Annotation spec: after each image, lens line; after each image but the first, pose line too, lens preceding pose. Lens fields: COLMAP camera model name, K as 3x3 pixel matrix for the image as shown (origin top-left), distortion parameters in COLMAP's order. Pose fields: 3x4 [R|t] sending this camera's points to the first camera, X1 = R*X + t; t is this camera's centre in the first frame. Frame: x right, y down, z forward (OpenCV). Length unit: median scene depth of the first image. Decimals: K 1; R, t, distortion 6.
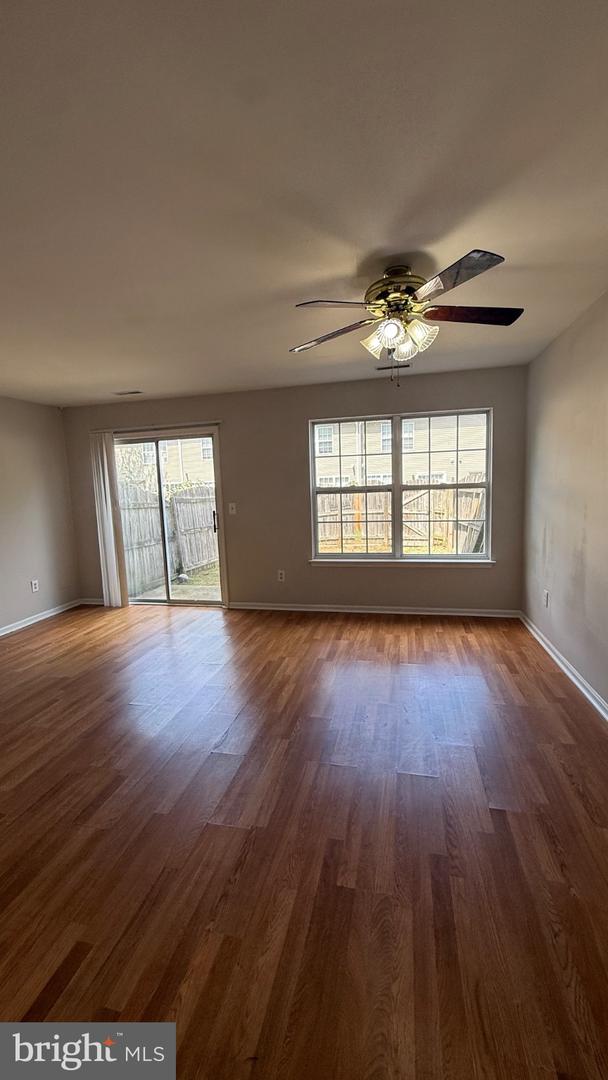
lens RADIAL K [[431.0, 0, 304.0], [0, 431.0, 540.0], [0, 0, 1]] dist [0.001881, 0.000151]
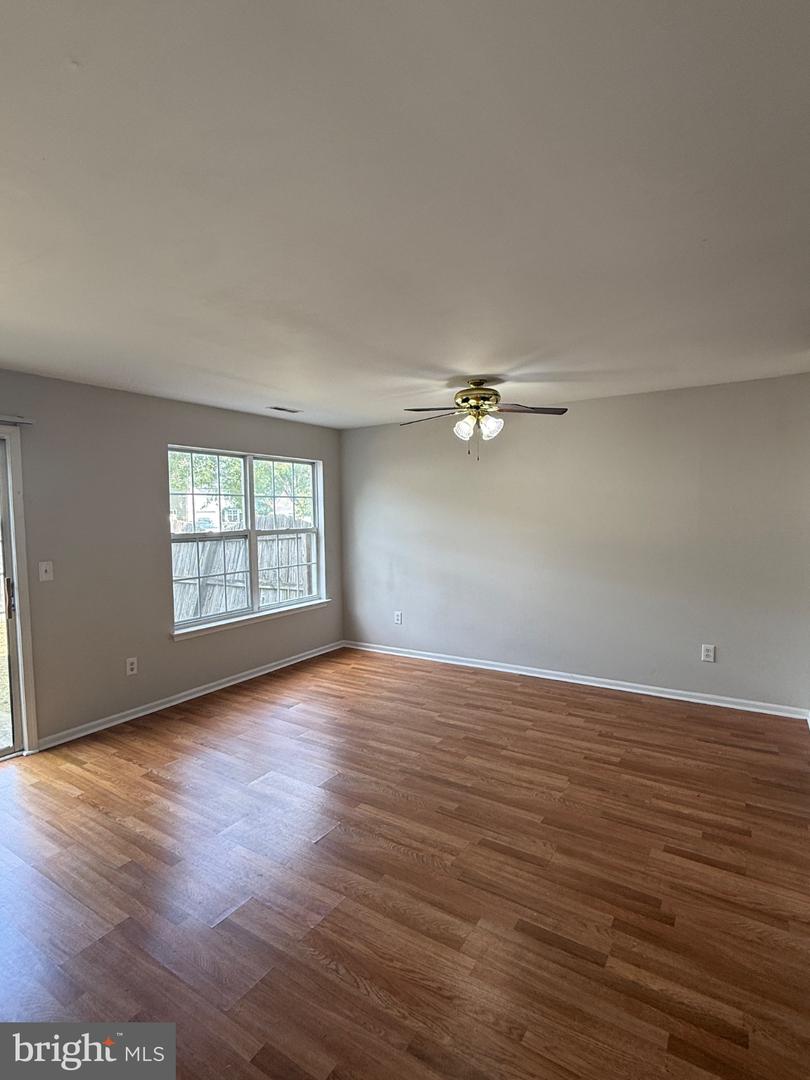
lens RADIAL K [[532.5, 0, 407.3], [0, 532.5, 547.7], [0, 0, 1]] dist [-0.002603, -0.000307]
pose [[0.333366, -0.030526, 0.942303, -0.760974], [0.121637, 0.992515, -0.010880, -0.042809], [-0.934918, 0.118246, 0.334584, 0.344039]]
